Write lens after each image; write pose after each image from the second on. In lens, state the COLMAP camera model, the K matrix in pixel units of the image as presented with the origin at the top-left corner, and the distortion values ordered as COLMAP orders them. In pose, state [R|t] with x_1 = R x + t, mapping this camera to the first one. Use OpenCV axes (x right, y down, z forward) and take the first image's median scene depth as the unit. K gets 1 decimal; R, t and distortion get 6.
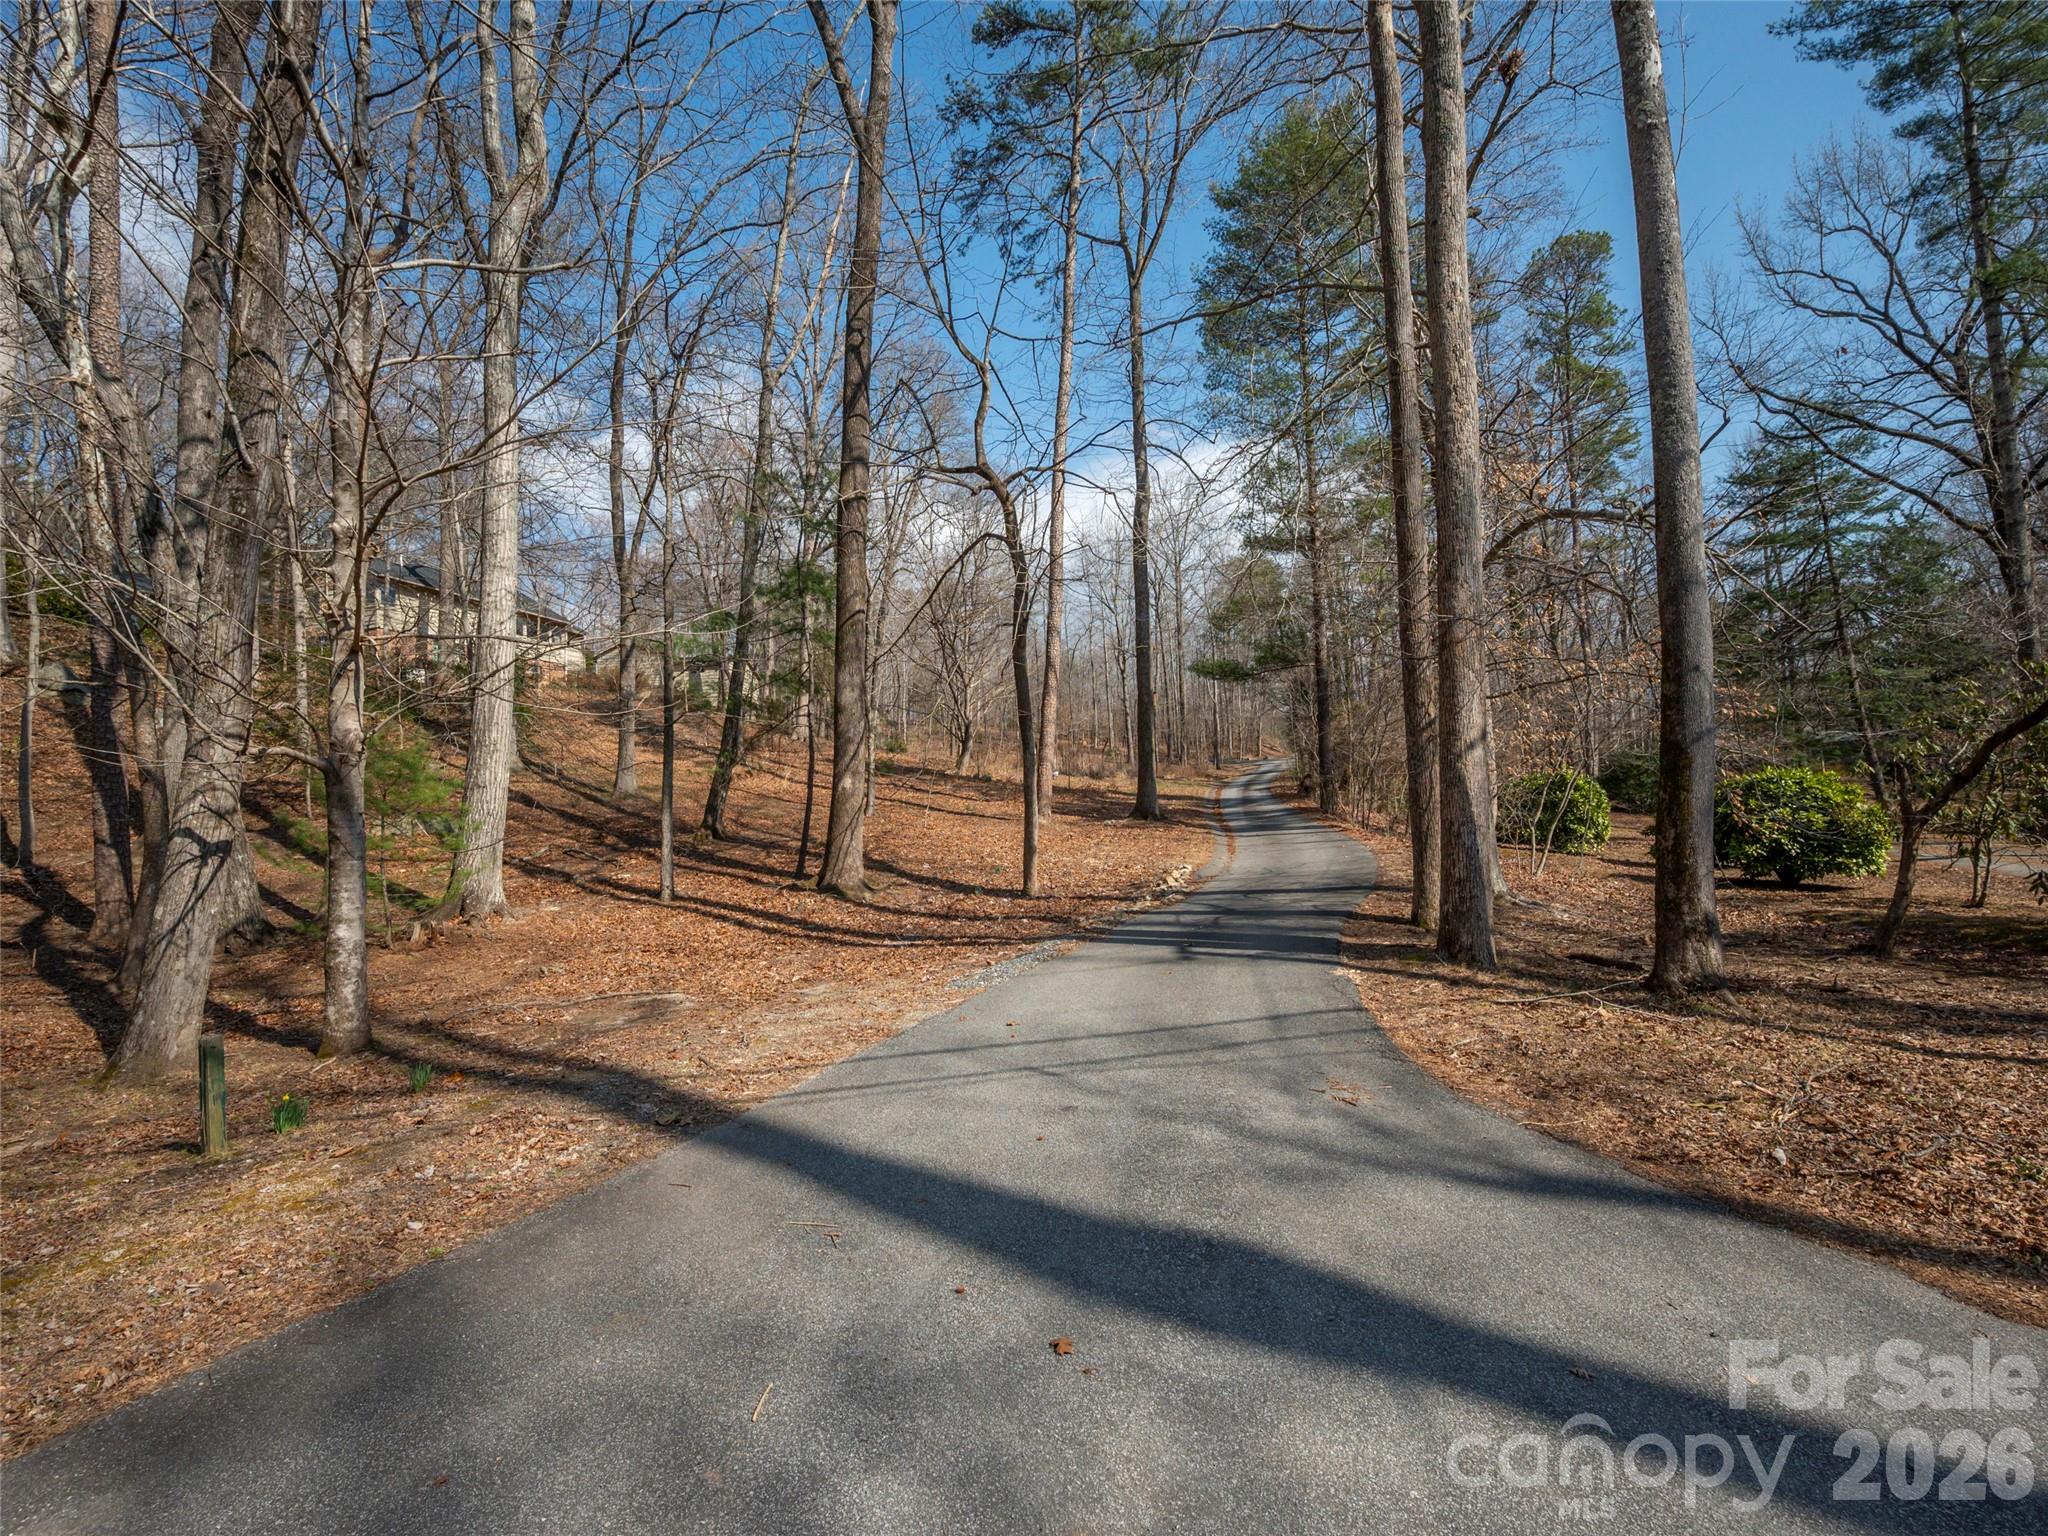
lens RADIAL K [[946.4, 0, 1024.0], [0, 946.4, 768.0], [0, 0, 1]] dist [0.000328, 0.000733]
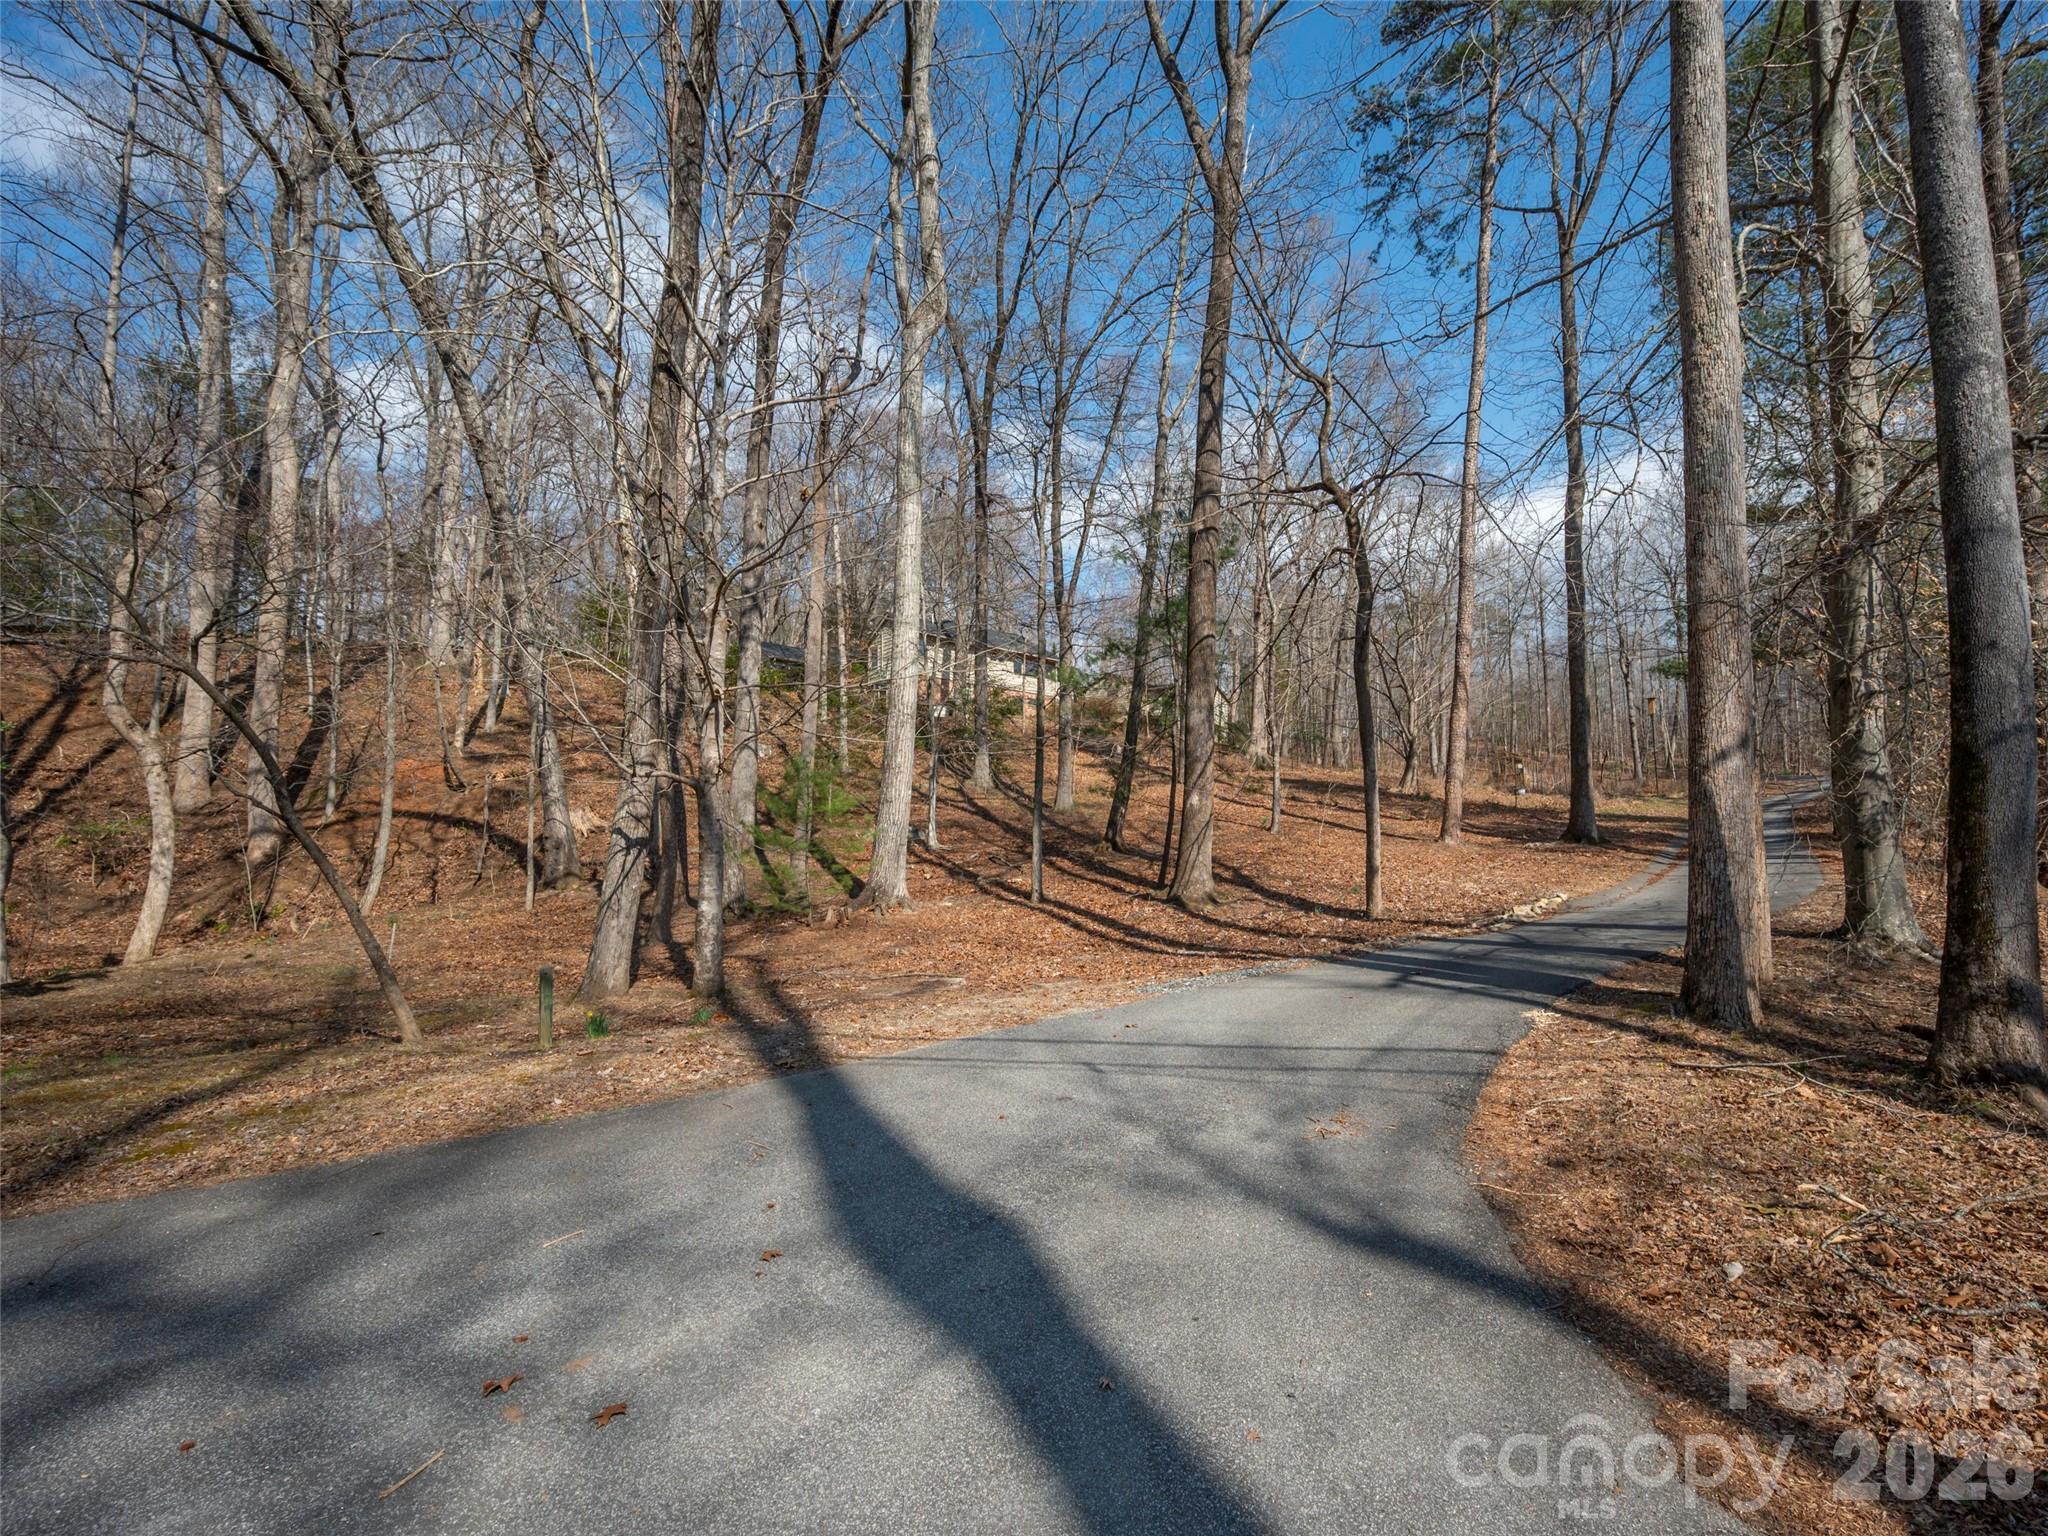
lens RADIAL K [[909.0, 0, 1027.9], [0, 909.0, 771.9], [0, 0, 1]] dist [-0.001085, 0.000186]
pose [[0.899184, -0.009652, -0.437464, 0.134927], [0.002826, 0.999864, -0.016253, 0.000993], [0.437561, 0.013378, 0.899089, 0.013054]]
